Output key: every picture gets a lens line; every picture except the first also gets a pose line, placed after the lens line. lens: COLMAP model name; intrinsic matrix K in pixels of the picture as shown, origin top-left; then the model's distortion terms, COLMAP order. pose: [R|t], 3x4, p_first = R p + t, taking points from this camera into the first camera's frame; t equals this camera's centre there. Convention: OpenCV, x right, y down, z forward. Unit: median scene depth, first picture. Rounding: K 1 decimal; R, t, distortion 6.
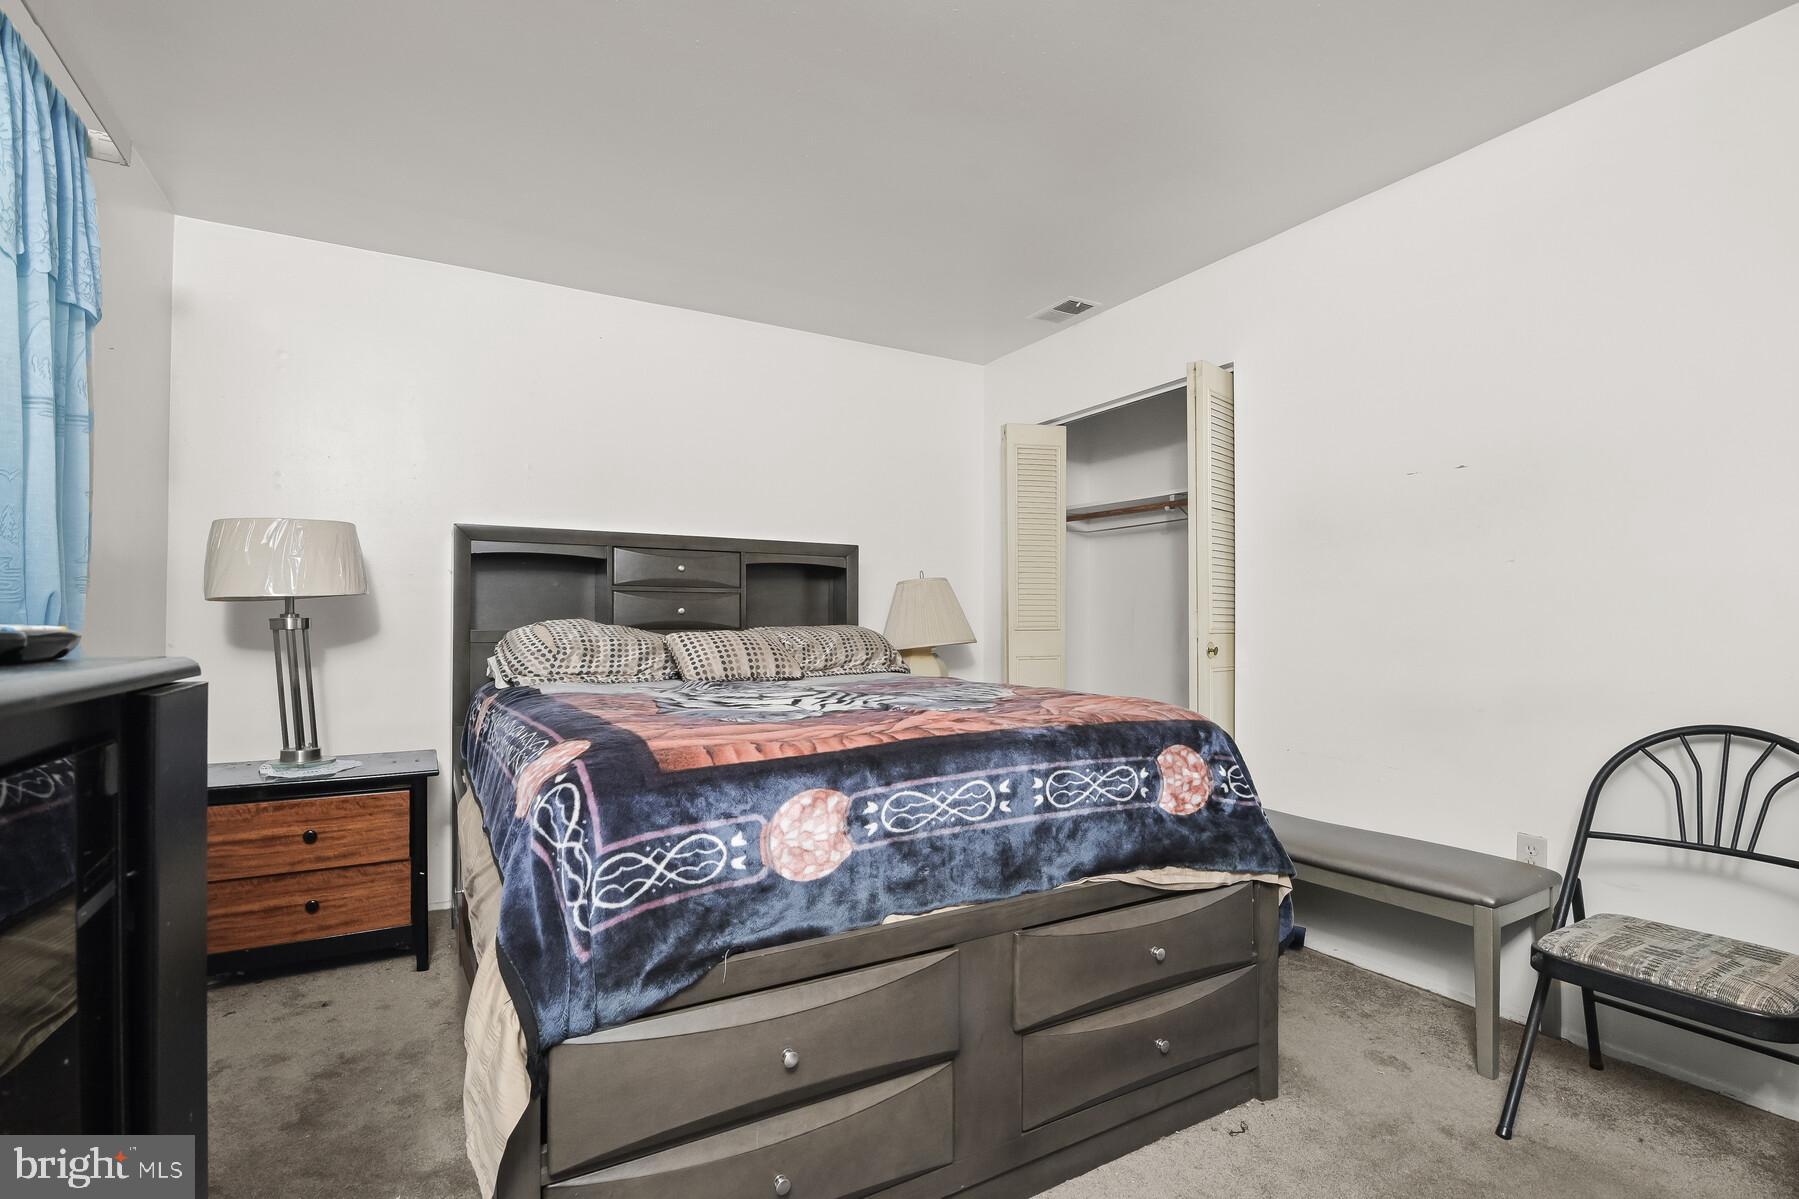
lens RADIAL K [[832.7, 0, 891.8], [0, 832.7, 607.3], [0, 0, 1]] dist [-0.022742, 0.003079]
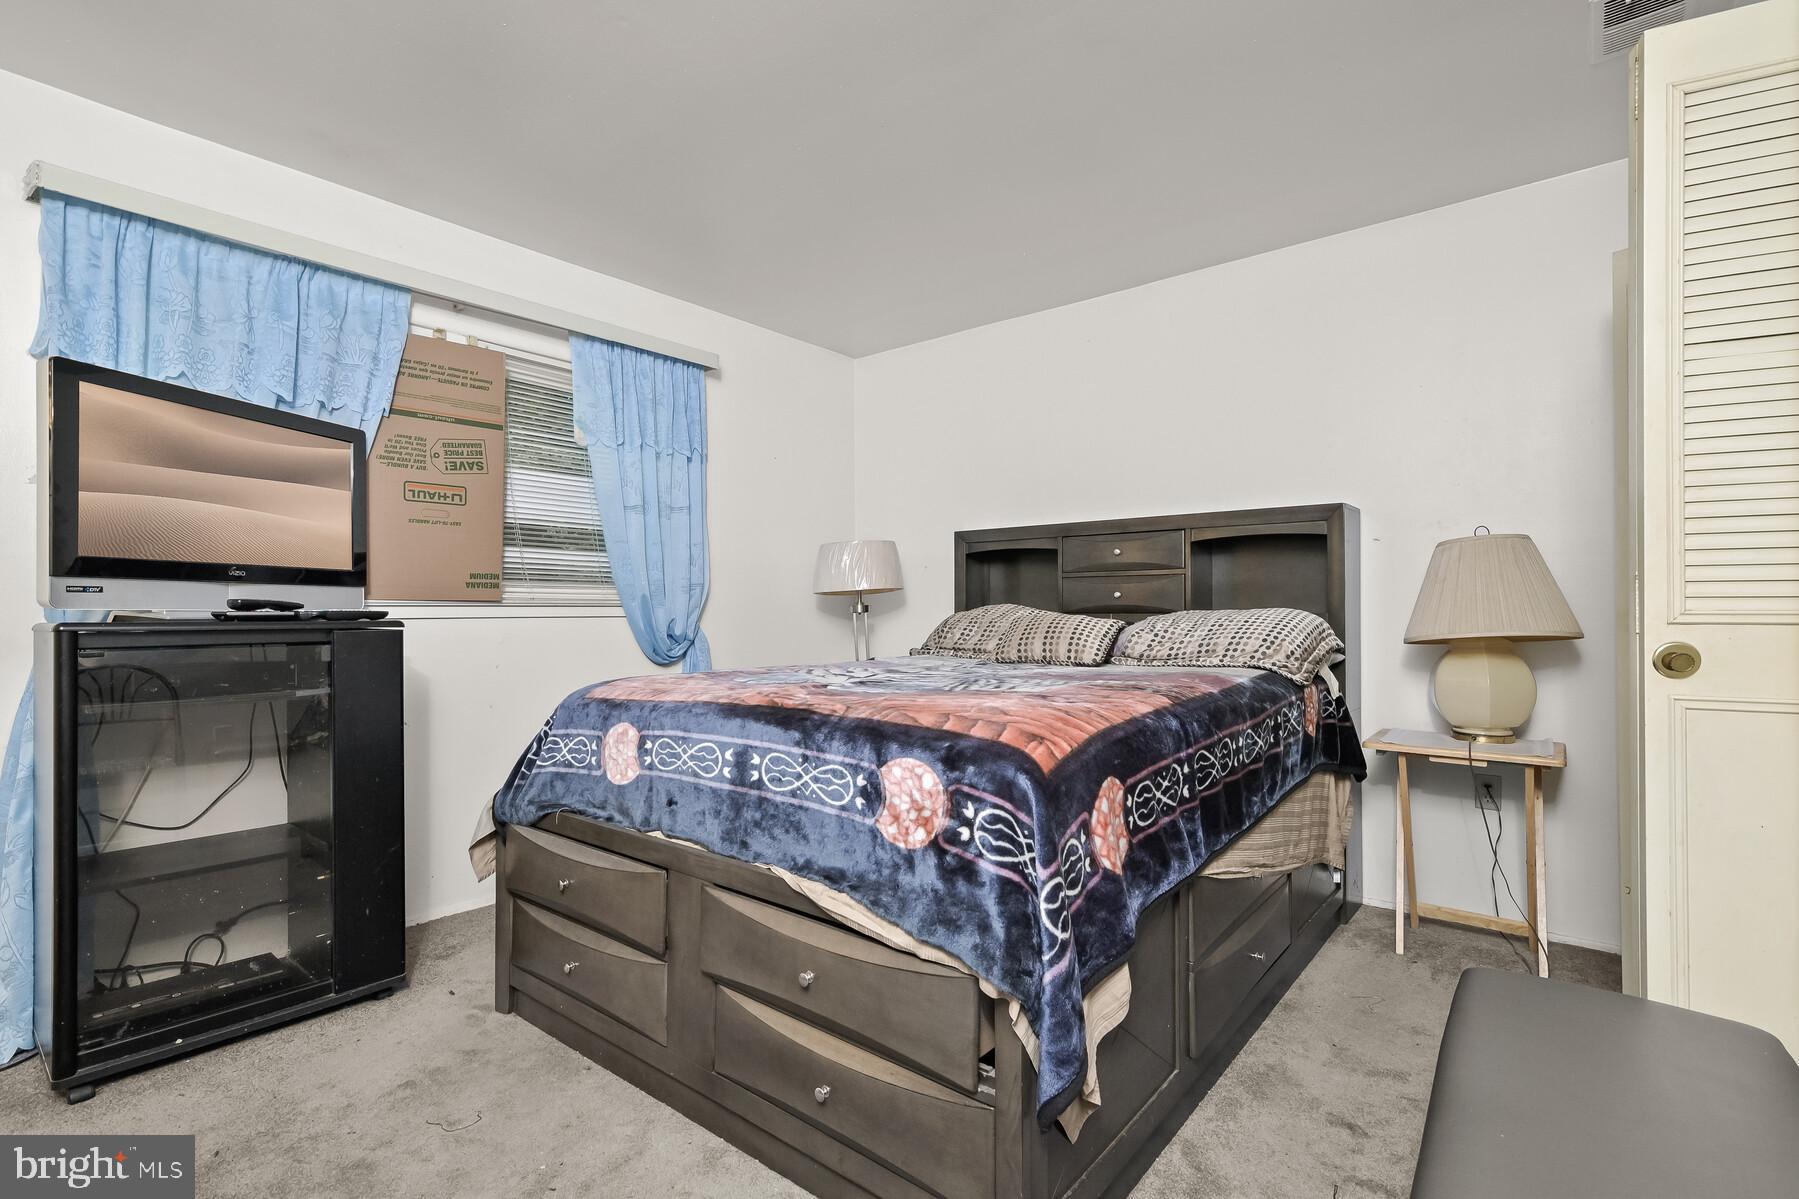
lens RADIAL K [[832.7, 0, 888.8], [0, 832.7, 606.9], [0, 0, 1]] dist [-0.022742, 0.003079]
pose [[0.360536, -0.004220, -0.932736, 1.122716], [0.020161, 0.999791, 0.003270, 0.020743], [0.932527, -0.019984, 0.360546, 0.735315]]
